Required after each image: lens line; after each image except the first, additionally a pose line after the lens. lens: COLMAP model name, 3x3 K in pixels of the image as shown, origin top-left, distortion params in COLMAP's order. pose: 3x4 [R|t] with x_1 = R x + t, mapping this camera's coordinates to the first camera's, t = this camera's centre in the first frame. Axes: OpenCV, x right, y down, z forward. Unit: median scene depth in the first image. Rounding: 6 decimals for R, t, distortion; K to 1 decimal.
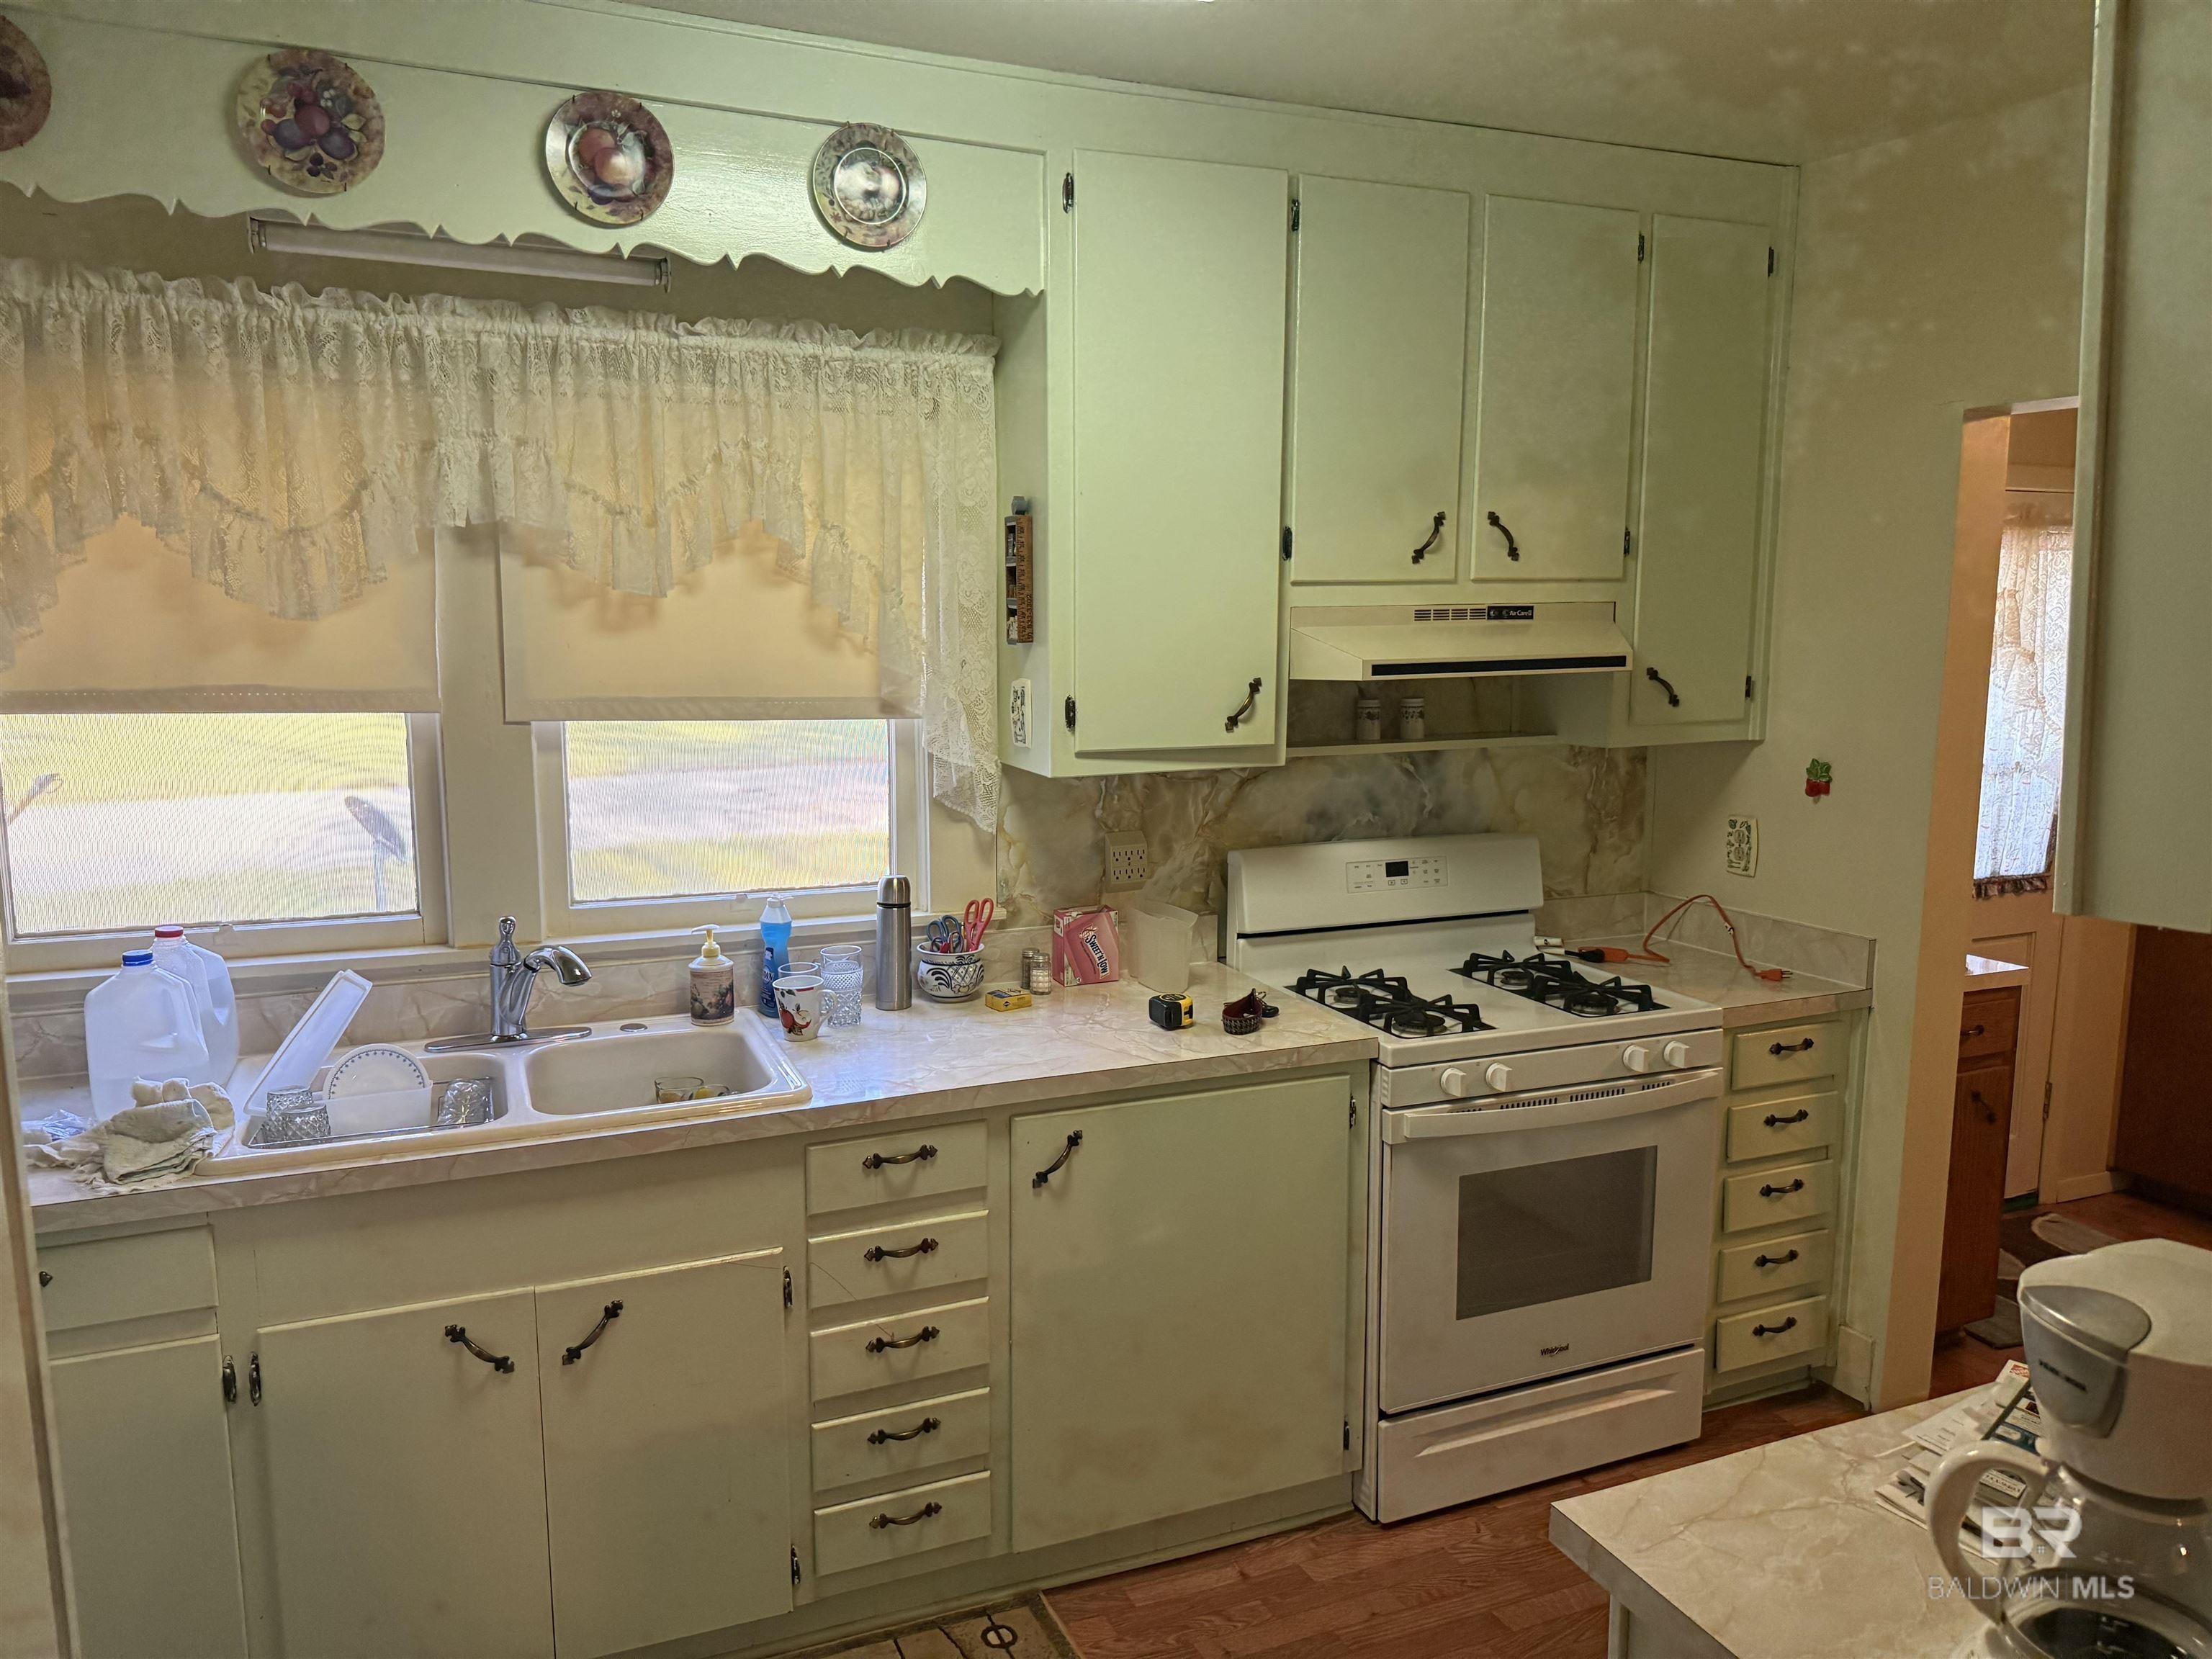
lens RADIAL K [[1532.5, 0, 1164.7], [0, 1532.5, 838.9], [0, 0, 1]] dist [0.141799, -0.220152]
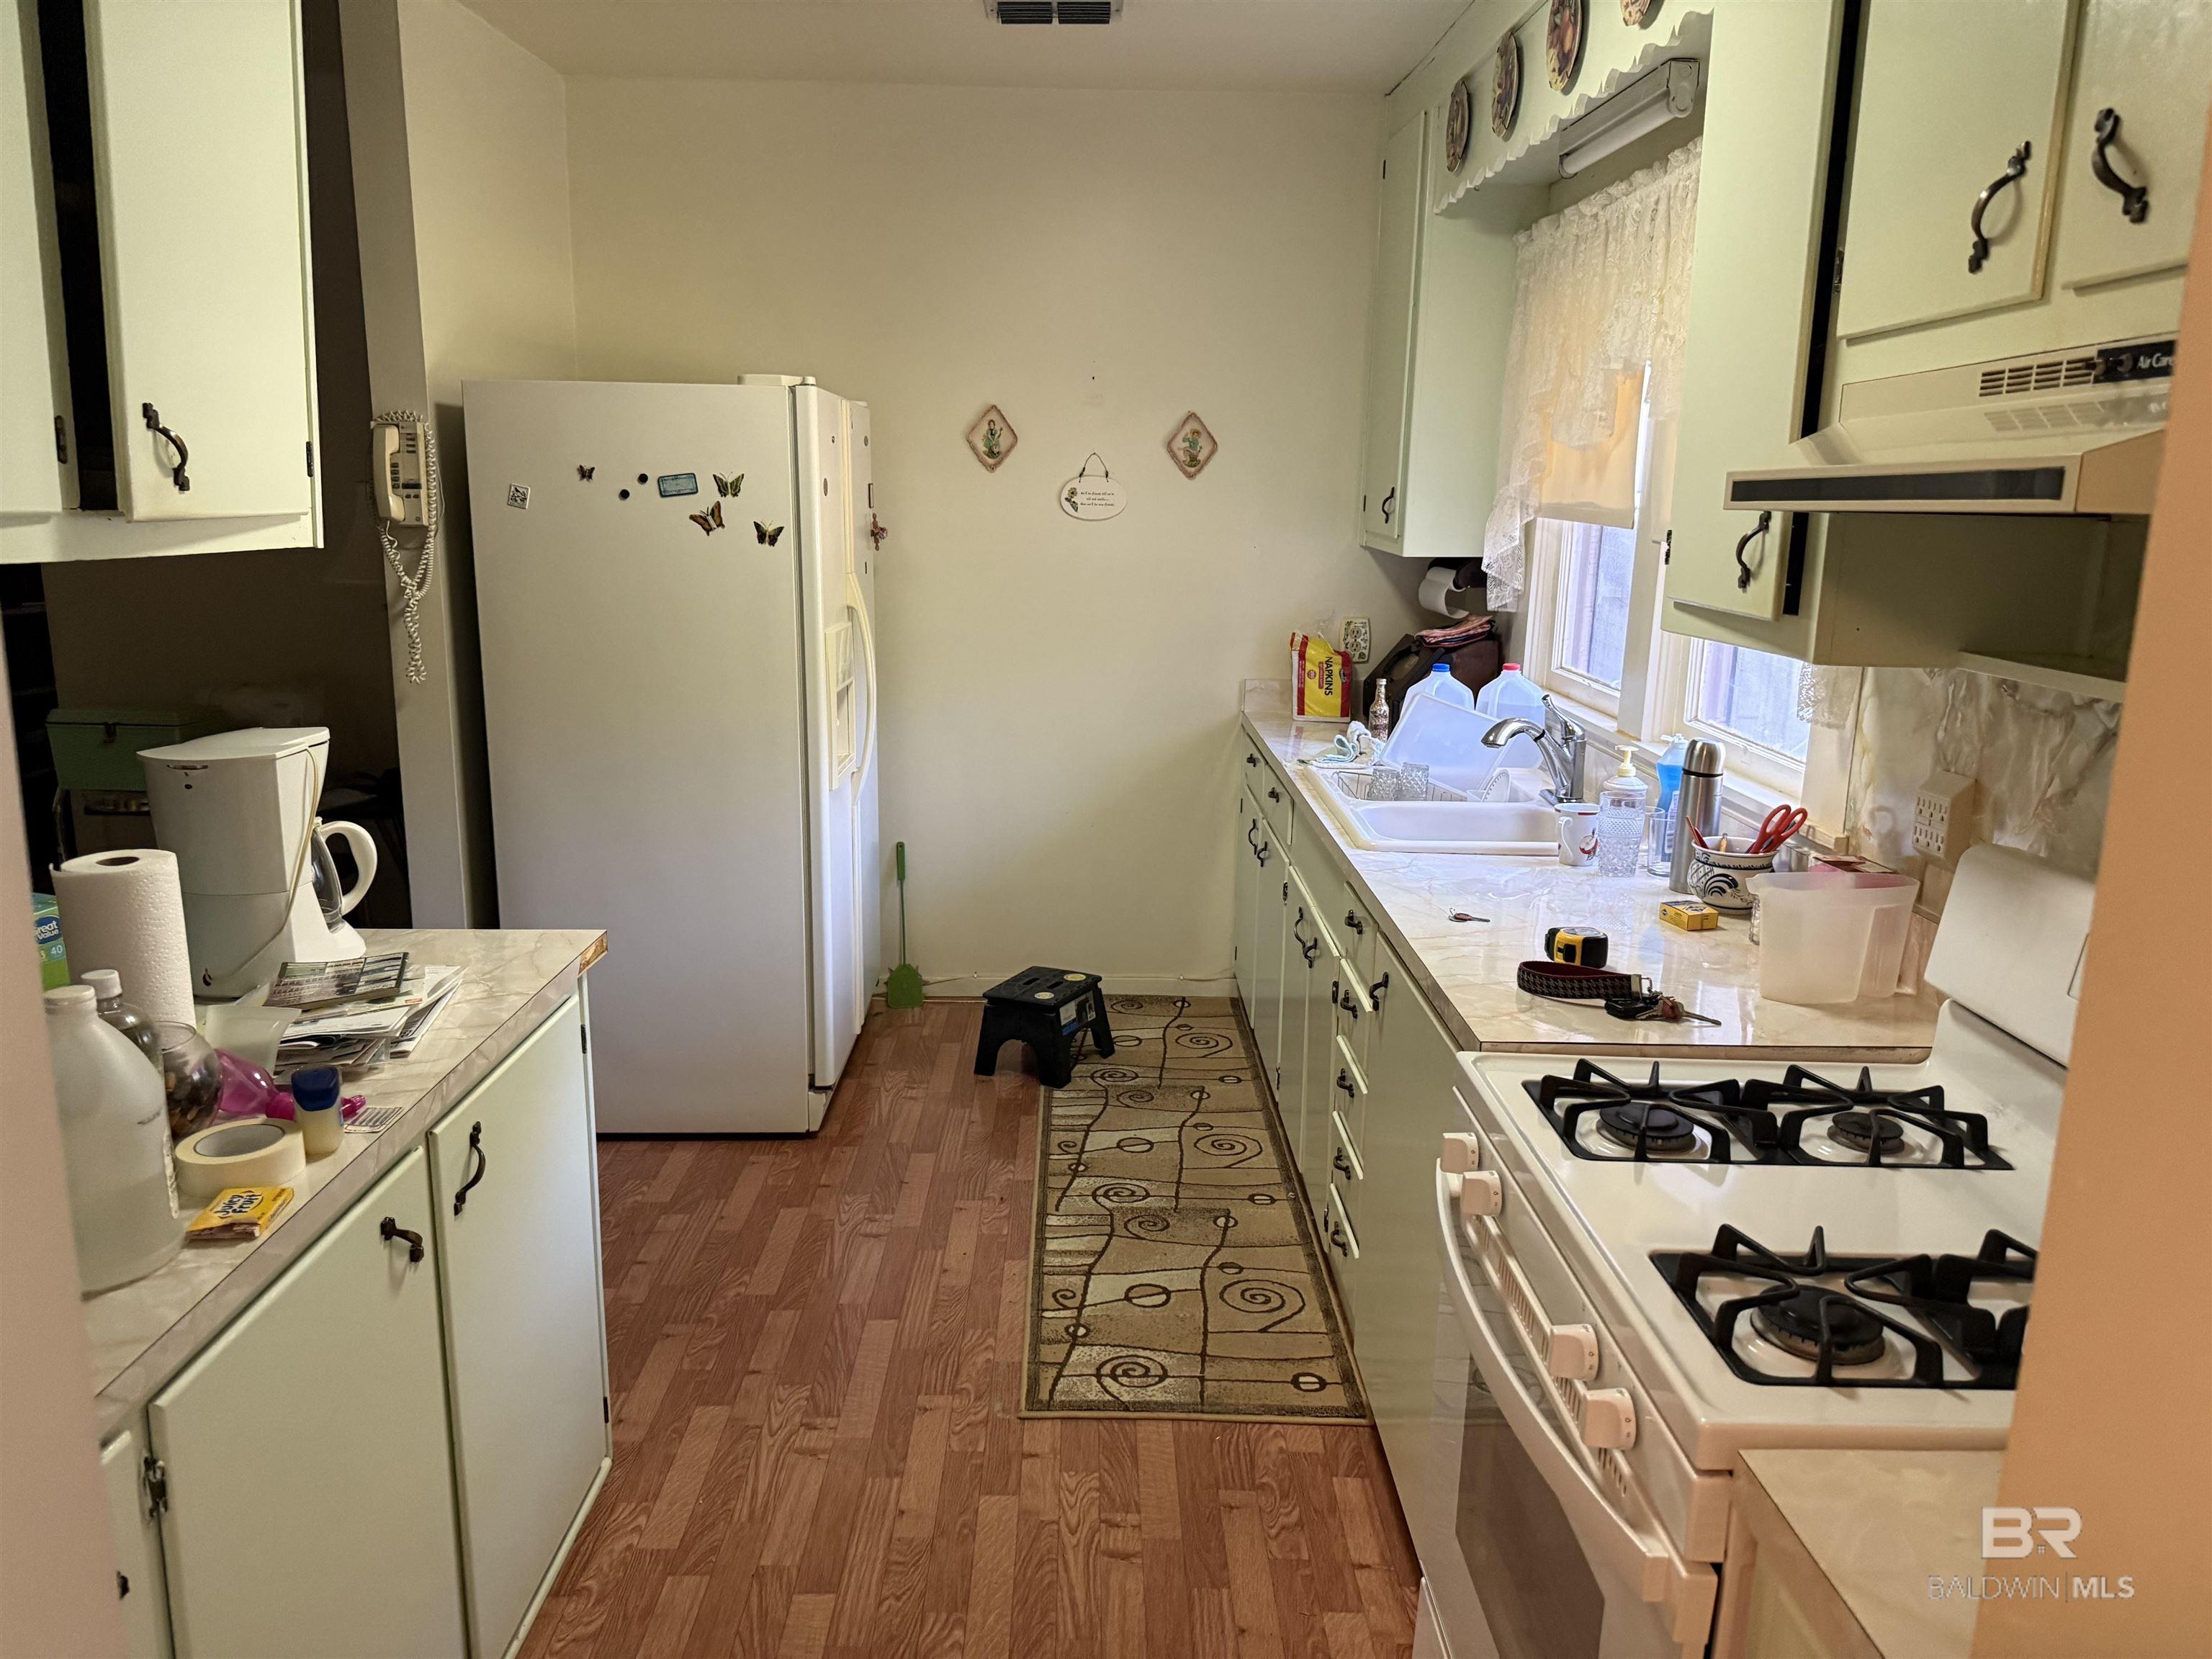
lens RADIAL K [[1578.7, 0, 1106.0], [0, 1578.7, 829.5], [0, 0, 1]] dist [0.105986, -0.182350]
pose [[-0.404640, 0.177947, -0.896996, 0.846225], [-0.162884, 0.951175, 0.262173, -0.118122], [0.899853, 0.252192, -0.355899, 1.132324]]
